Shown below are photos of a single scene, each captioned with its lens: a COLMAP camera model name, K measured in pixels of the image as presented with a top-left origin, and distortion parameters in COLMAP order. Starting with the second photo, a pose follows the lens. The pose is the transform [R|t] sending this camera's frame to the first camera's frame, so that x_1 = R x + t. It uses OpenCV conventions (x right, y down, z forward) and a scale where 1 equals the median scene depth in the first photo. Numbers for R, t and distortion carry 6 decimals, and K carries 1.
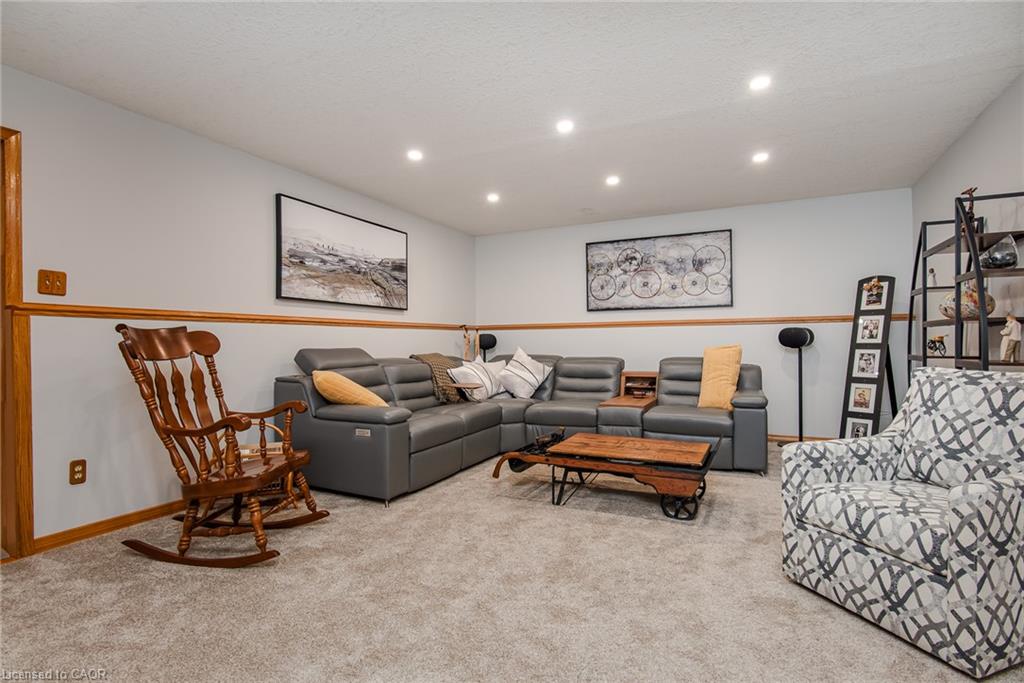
lens RADIAL K [[512.3, 0, 512.0], [0, 512.3, 341.5], [0, 0, 1]] dist [-0.006548, -0.000805]
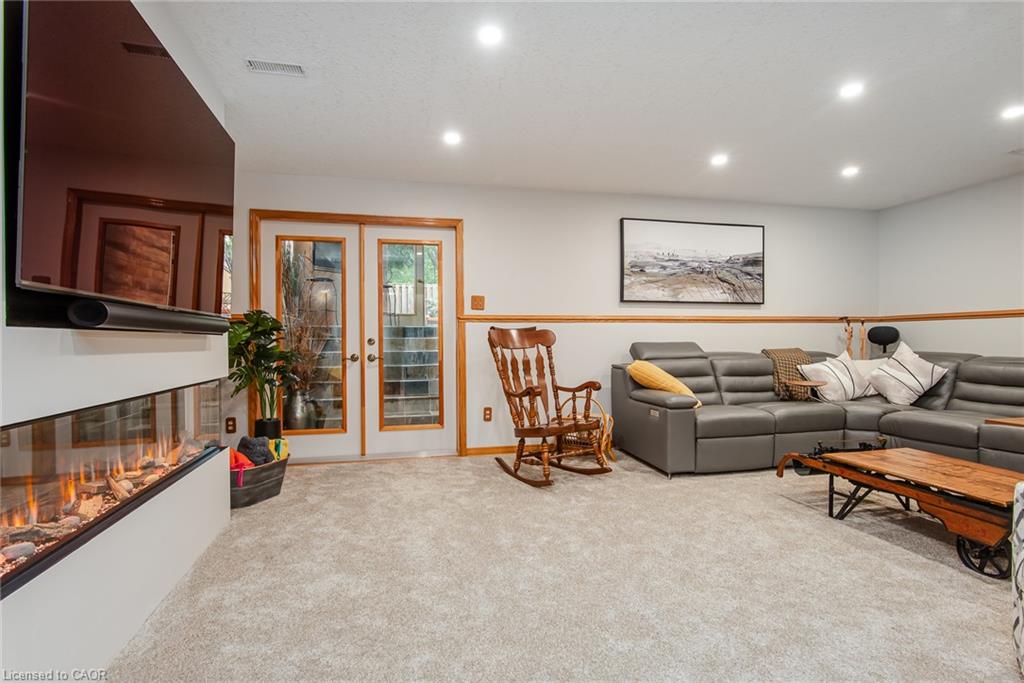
lens RADIAL K [[512.3, 0, 512.0], [0, 512.3, 341.5], [0, 0, 1]] dist [-0.006548, -0.000805]
pose [[0.626960, 0.006108, -0.779027, 0.352505], [0.003735, 0.999934, 0.010846, -0.001854], [0.779042, -0.009710, 0.626896, 0.001153]]
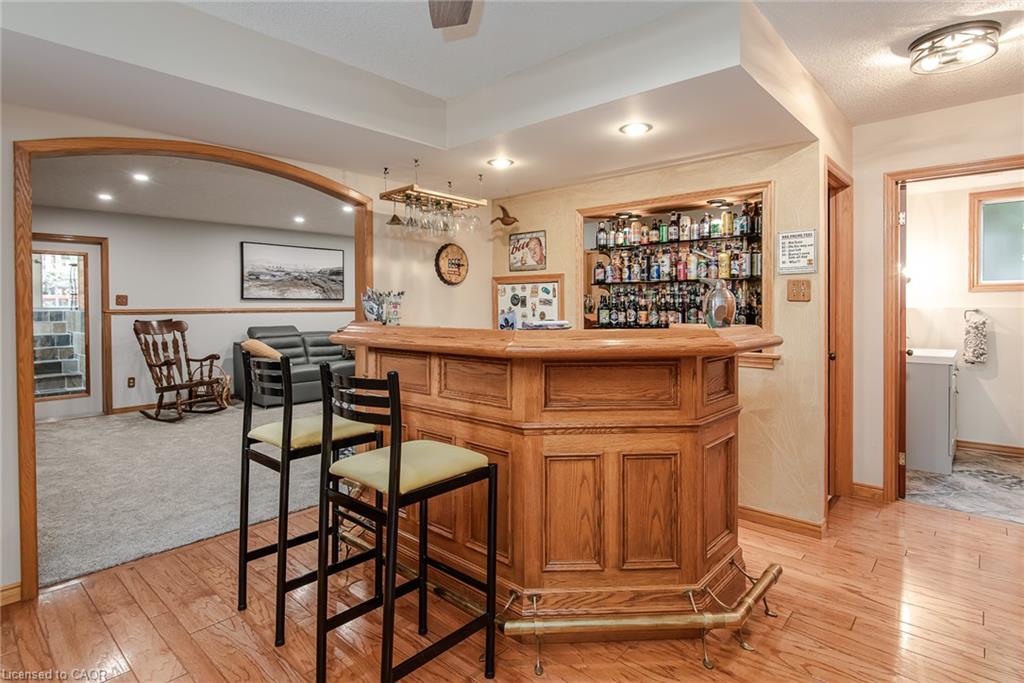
lens RADIAL K [[525.8, 0, 506.7], [0, 525.8, 308.9], [0, 0, 1]] dist [-0.008076, -0.000815]
pose [[0.958323, 0.001609, -0.285682, 0.984884], [0.001414, 0.999945, 0.010378, -0.066604], [0.285683, -0.010350, 0.958268, -0.529375]]
